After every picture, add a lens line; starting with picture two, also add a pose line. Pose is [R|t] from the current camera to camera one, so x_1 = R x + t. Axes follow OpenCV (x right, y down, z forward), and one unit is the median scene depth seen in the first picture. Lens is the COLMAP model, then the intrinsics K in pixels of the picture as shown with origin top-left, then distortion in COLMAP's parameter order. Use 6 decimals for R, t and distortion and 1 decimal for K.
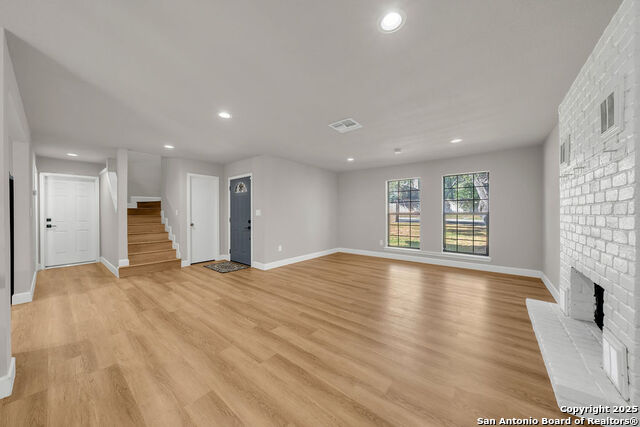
lens RADIAL K [[219.8, 0, 318.1], [0, 219.8, 214.1], [0, 0, 1]] dist [-0.005202, -0.000525]
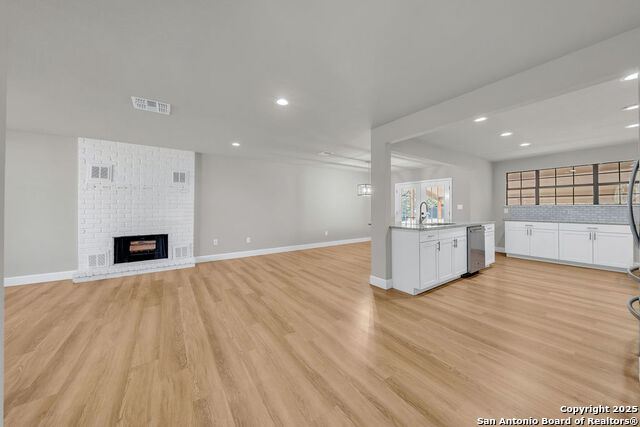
lens RADIAL K [[219.8, 0, 320.8], [0, 219.8, 205.2], [0, 0, 1]] dist [-0.005202, -0.000525]
pose [[-0.960893, 0.007110, 0.276828, -0.465227], [0.005660, 0.999966, -0.006038, -0.003988], [-0.276862, -0.004235, -0.960900, 1.024657]]
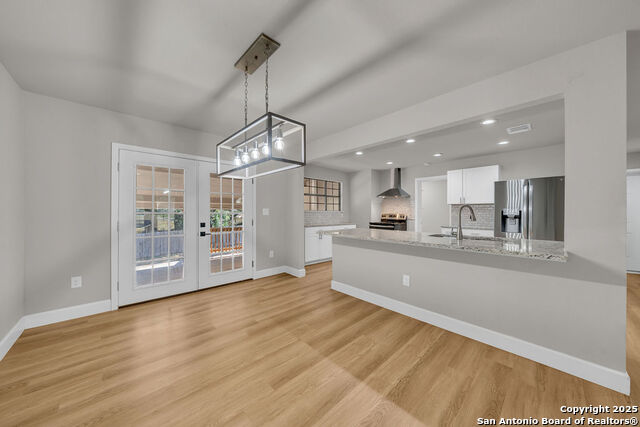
lens RADIAL K [[219.8, 0, 320.3], [0, 219.8, 212.2], [0, 0, 1]] dist [-0.005202, -0.000525]
pose [[-0.136865, 0.000984, -0.990589, -0.069735], [-0.008934, 0.999958, 0.002228, 0.000265], [0.990549, 0.009155, -0.136850, -0.082349]]
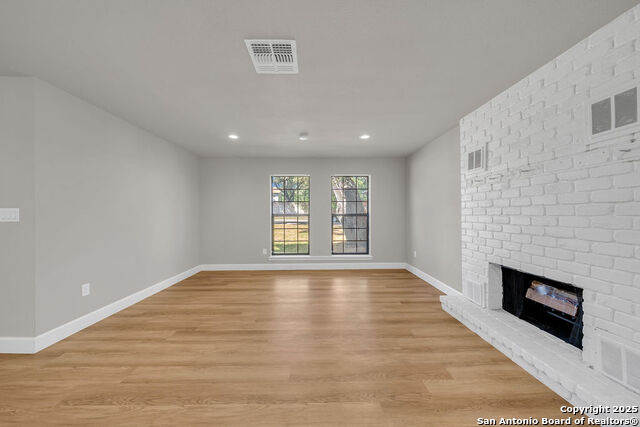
lens RADIAL K [[219.8, 0, 319.0], [0, 219.8, 213.6], [0, 0, 1]] dist [-0.005202, -0.000525]
pose [[0.765705, -0.000817, 0.643191, -0.090952], [0.006287, 0.999961, -0.006214, -0.002311], [-0.643161, 0.008802, 0.765680, 0.315932]]
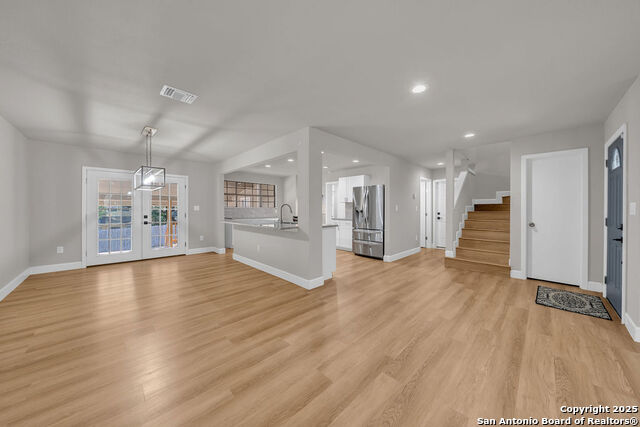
lens RADIAL K [[219.8, 0, 318.6], [0, 219.8, 209.1], [0, 0, 1]] dist [-0.005202, -0.000525]
pose [[-0.117675, 0.003150, -0.993047, 0.239757], [-0.006788, 0.999969, 0.003976, -0.002009], [0.993029, 0.007209, -0.117650, 0.402074]]
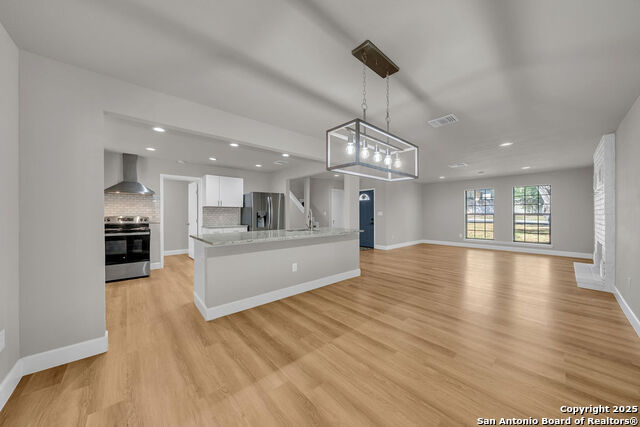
lens RADIAL K [[219.8, 0, 317.0], [0, 219.8, 213.0], [0, 0, 1]] dist [-0.005202, -0.000525]
pose [[0.985415, 0.000130, -0.170166, -0.440822], [-0.001387, 0.999973, -0.007270, 0.001366], [0.170160, 0.007400, 0.985389, -0.606503]]
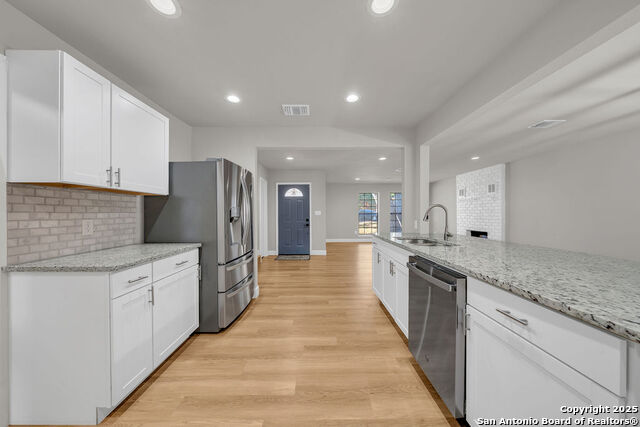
lens RADIAL K [[219.8, 0, 318.8], [0, 219.8, 213.9], [0, 0, 1]] dist [-0.005202, -0.000525]
pose [[0.768894, -0.004952, 0.639357, -1.096185], [0.007507, 0.999971, -0.001283, 0.001050], [-0.639333, 0.005786, 0.768909, -0.026848]]
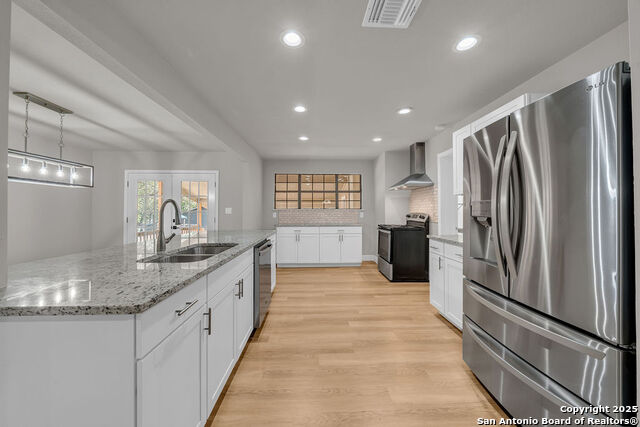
lens RADIAL K [[219.8, 0, 318.6], [0, 219.8, 210.0], [0, 0, 1]] dist [-0.005202, -0.000525]
pose [[-0.753435, 0.001078, -0.657522, -0.556136], [-0.000407, 0.999998, 0.002106, -0.003183], [0.657523, 0.001855, -0.753432, 0.555454]]
